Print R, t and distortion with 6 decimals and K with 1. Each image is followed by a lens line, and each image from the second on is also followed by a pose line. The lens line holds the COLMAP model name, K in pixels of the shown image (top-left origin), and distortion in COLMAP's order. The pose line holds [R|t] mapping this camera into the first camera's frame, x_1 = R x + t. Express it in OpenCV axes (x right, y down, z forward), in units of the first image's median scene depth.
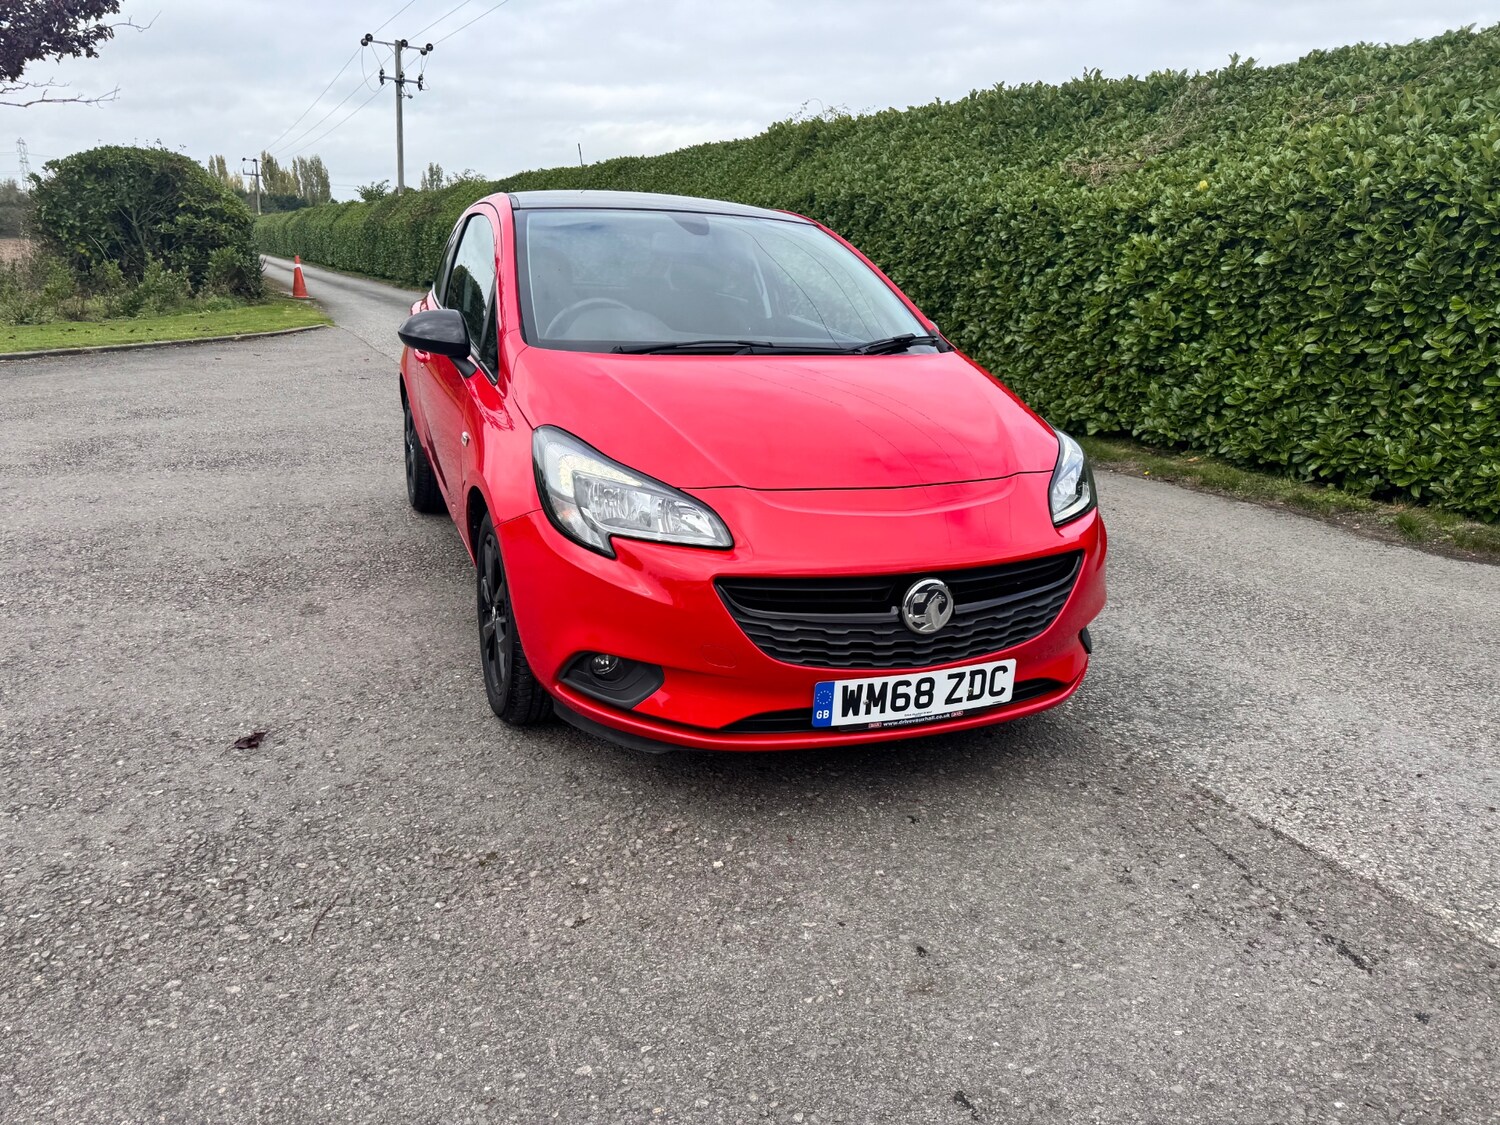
lens RADIAL K [[992.5, 0, 717.5], [0, 992.5, 560.9], [0, 0, 1]] dist [0.027926, -0.028986]
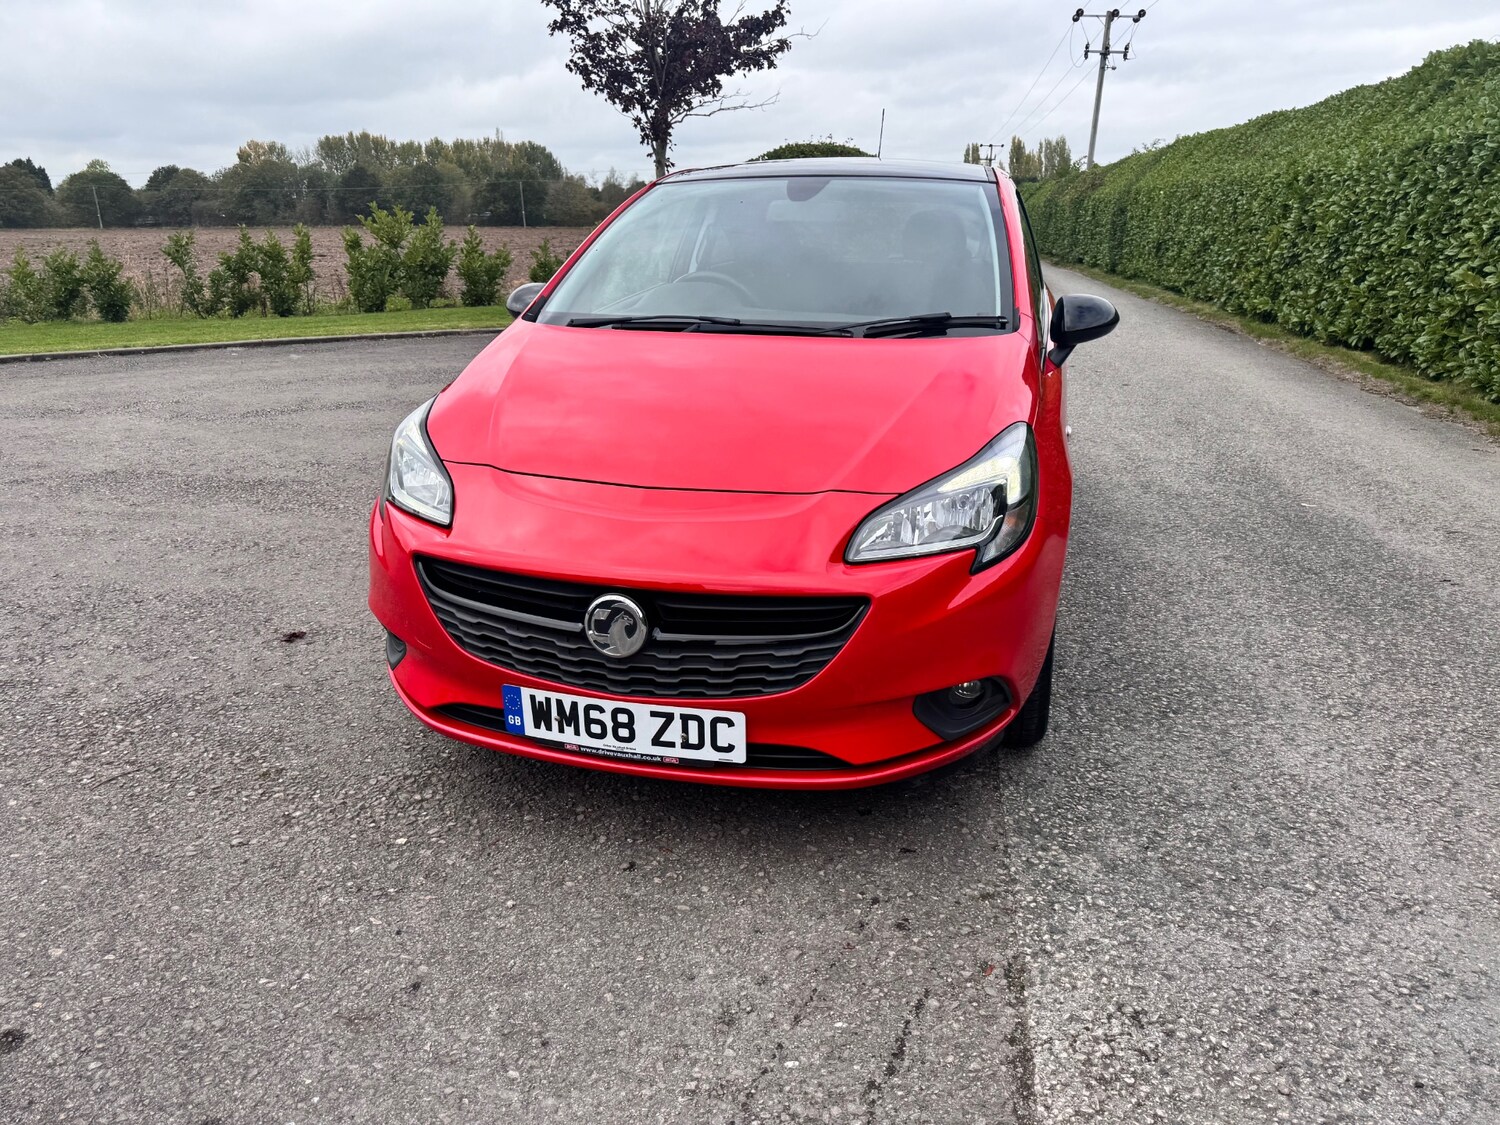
lens RADIAL K [[999.0, 0, 750.8], [0, 999.0, 555.1], [0, 0, 1]] dist [0.017270, -0.017423]
pose [[0.822636, 0.150969, -0.548159, 0.270933], [-0.143126, 0.988043, 0.057325, -0.028584], [0.550258, 0.031298, 0.834408, 0.118466]]
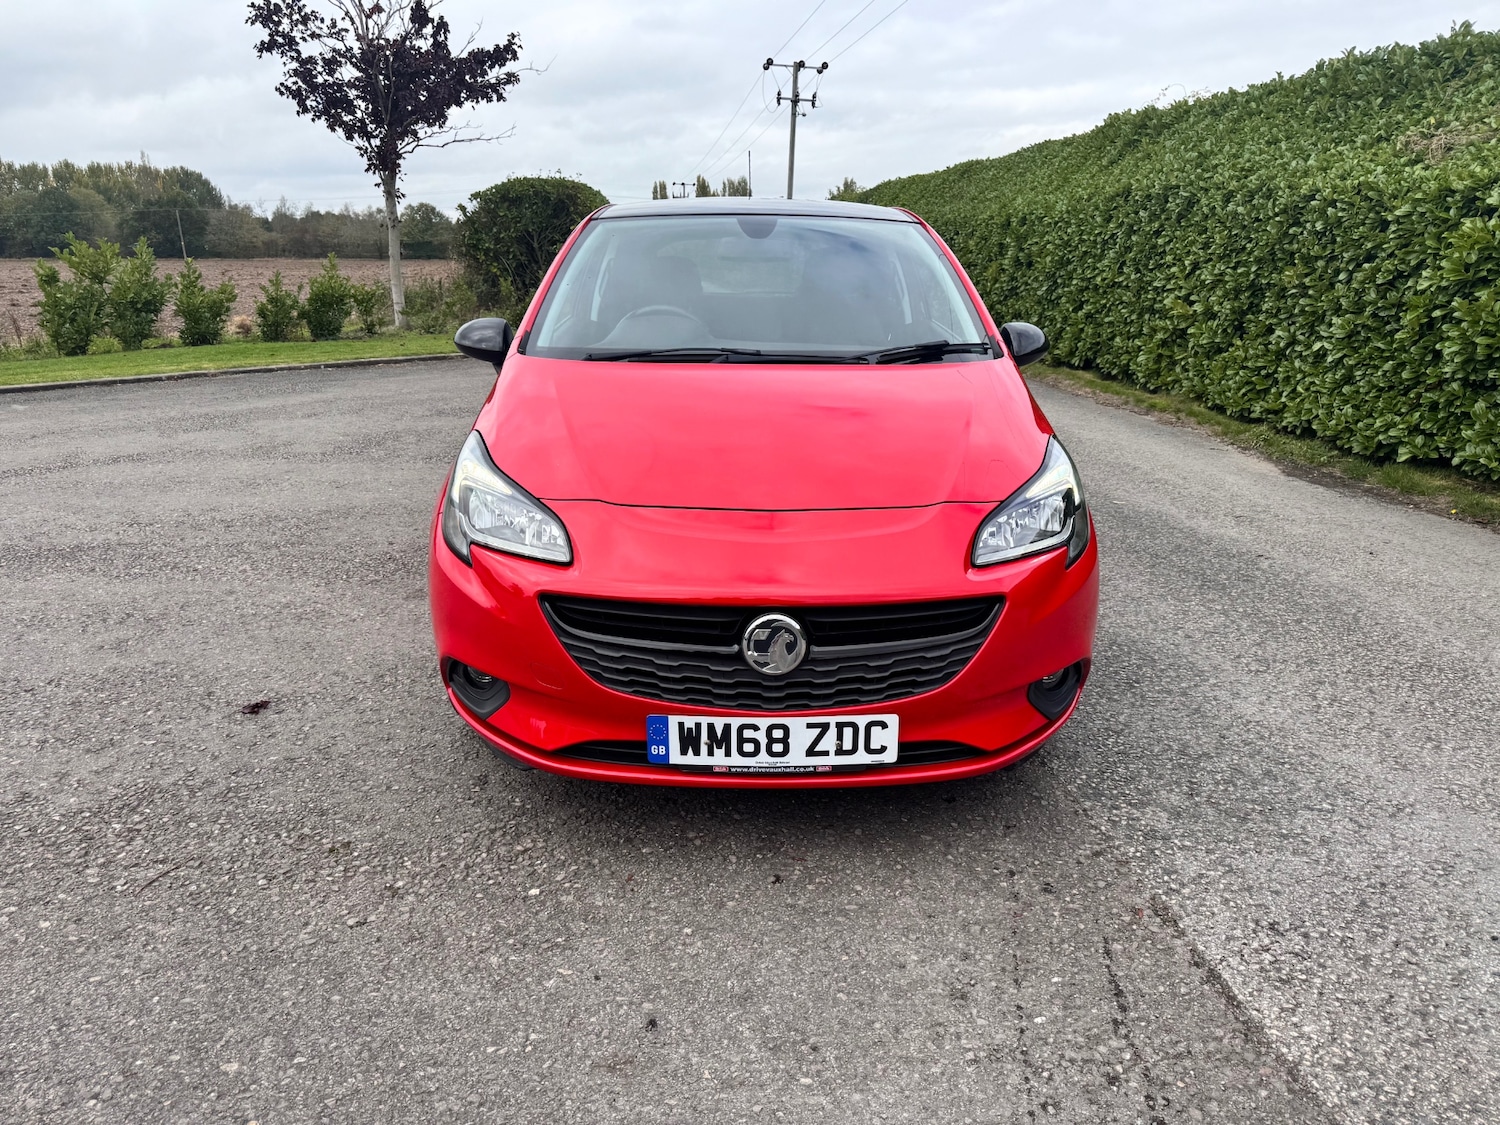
lens RADIAL K [[999.0, 0, 750.8], [0, 999.0, 555.1], [0, 0, 1]] dist [0.017270, -0.017423]
pose [[0.945162, 0.067661, -0.319517, 0.165717], [-0.071899, 0.997411, -0.001472, -0.011067], [0.318590, 0.024365, 0.947579, 0.048305]]
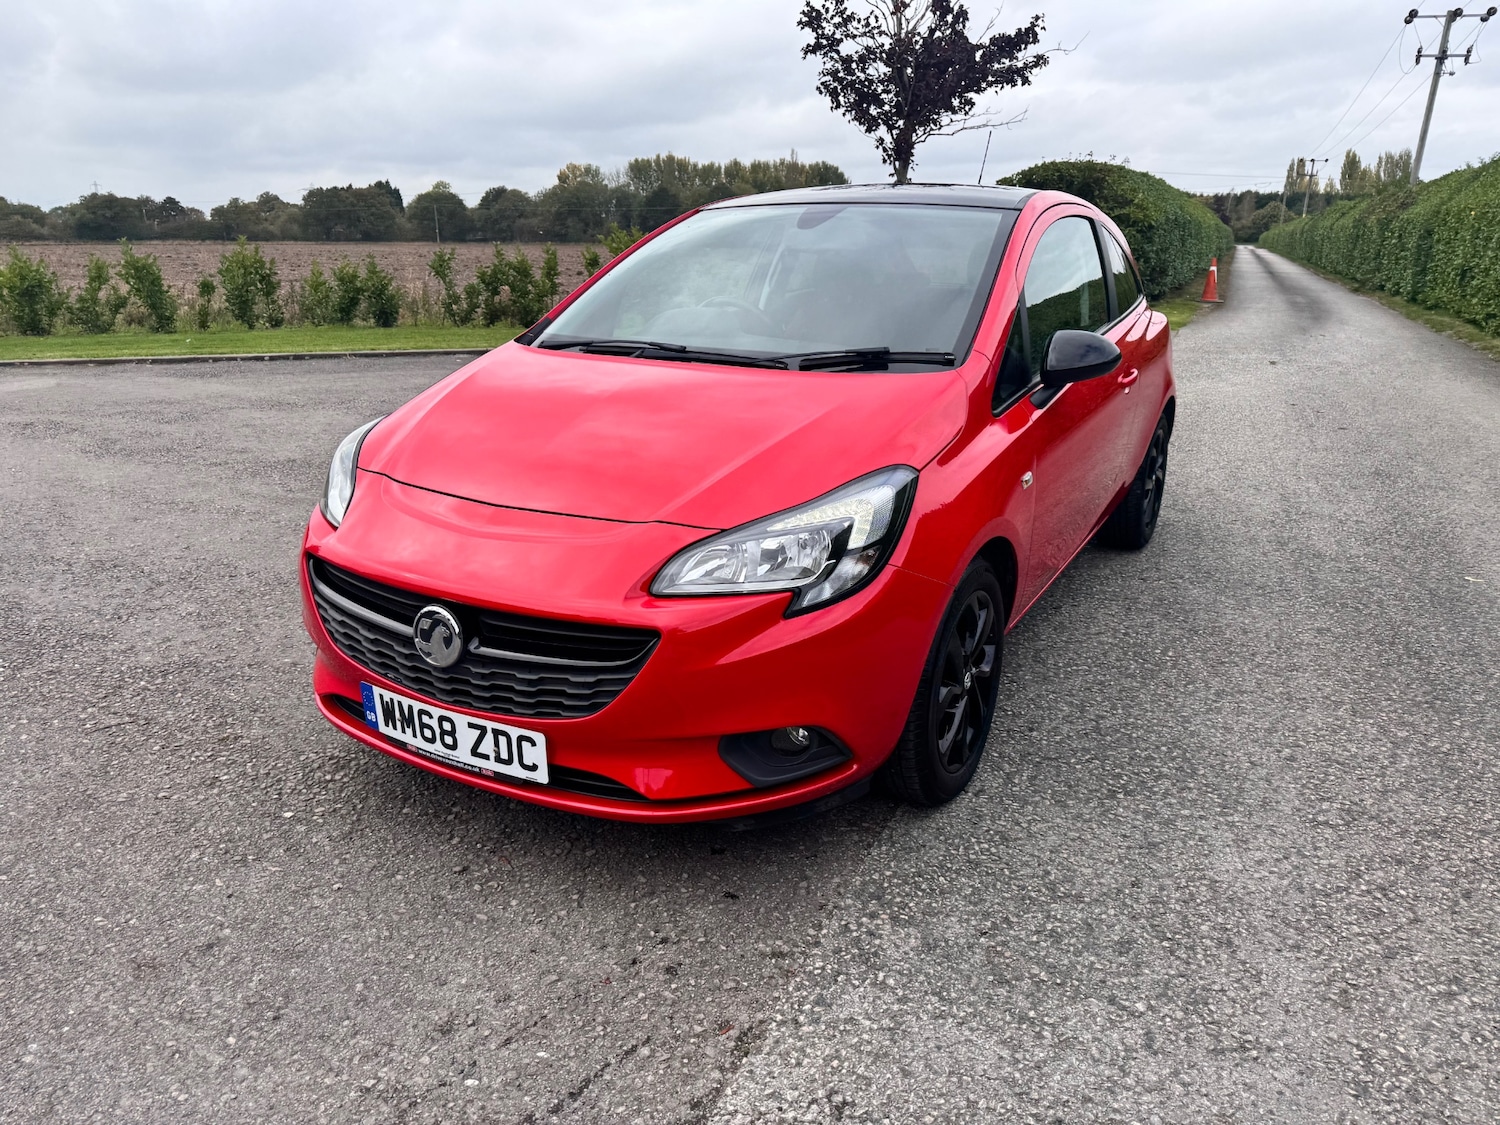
lens RADIAL K [[1000.0, 0, 761.4], [0, 1000.0, 561.7], [0, 0, 1]] dist [0.017232, -0.017874]
pose [[0.661450, 0.205760, -0.721212, 0.366062], [-0.208334, 0.974193, 0.086864, -0.056086], [0.720472, 0.092797, 0.687247, 0.202882]]
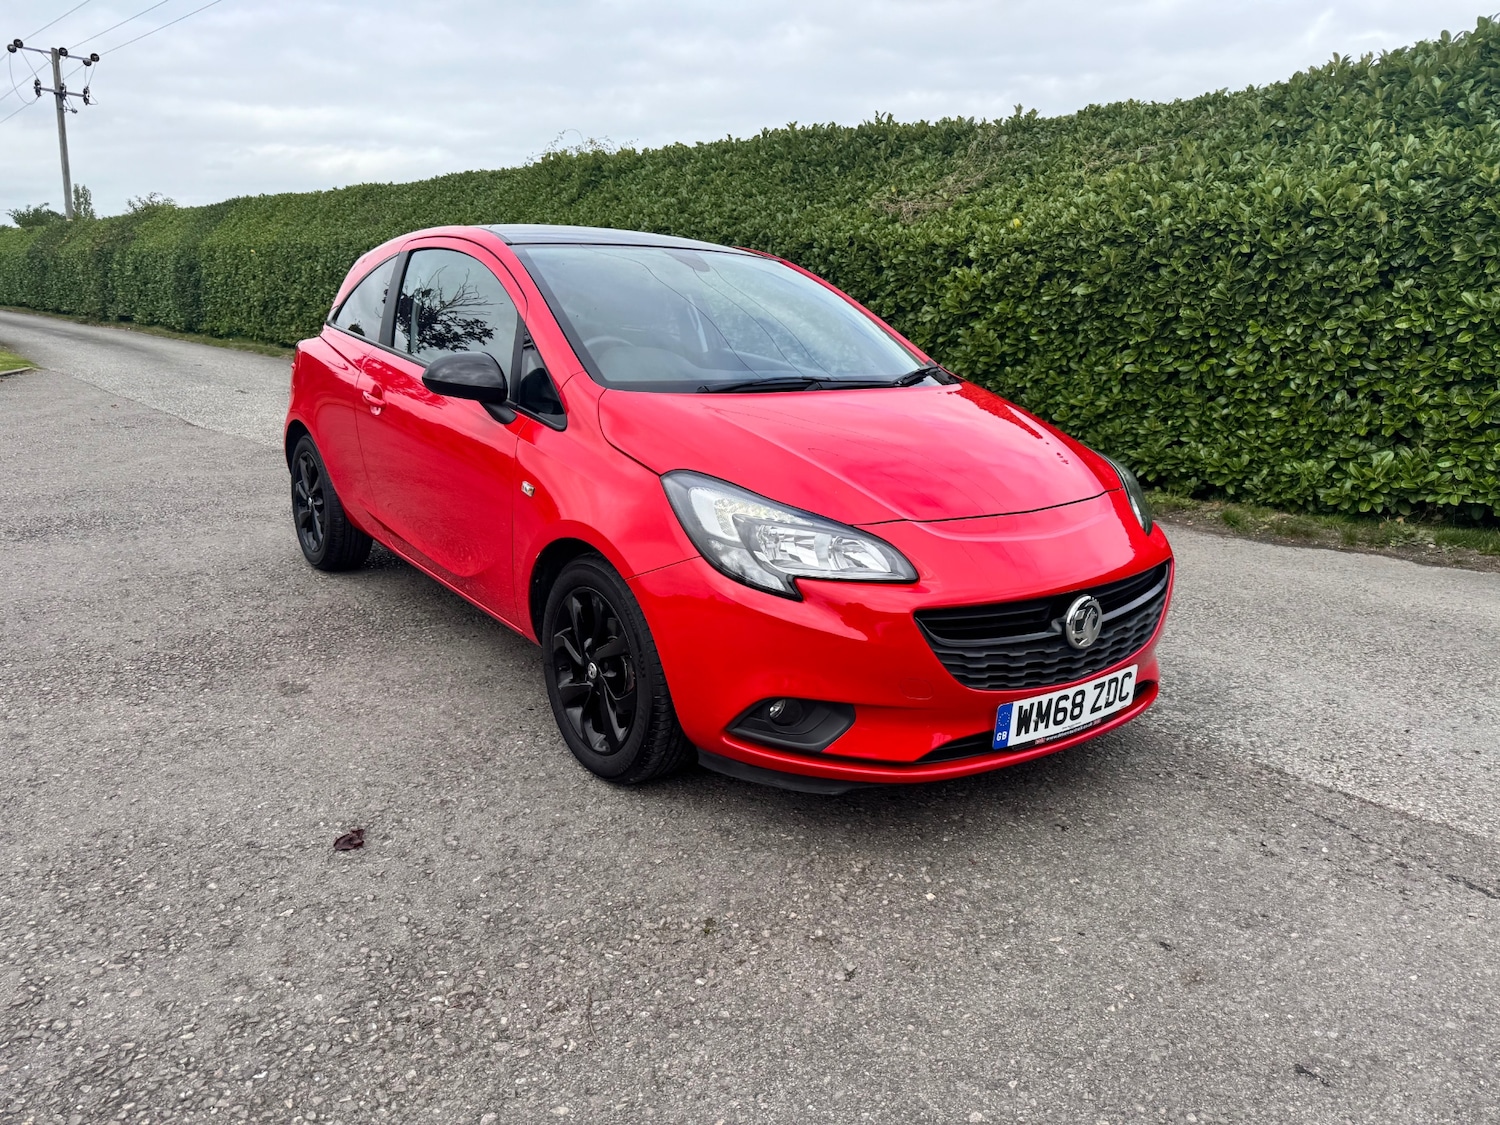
lens RADIAL K [[990.1, 0, 709.5], [0, 990.1, 568.7], [0, 0, 1]] dist [0.102486, -0.160423]
pose [[0.967341, -0.073221, 0.242675, -0.149712], [0.078463, 0.996845, -0.011994, -0.010522], [-0.241031, 0.030643, 0.970034, 0.020818]]
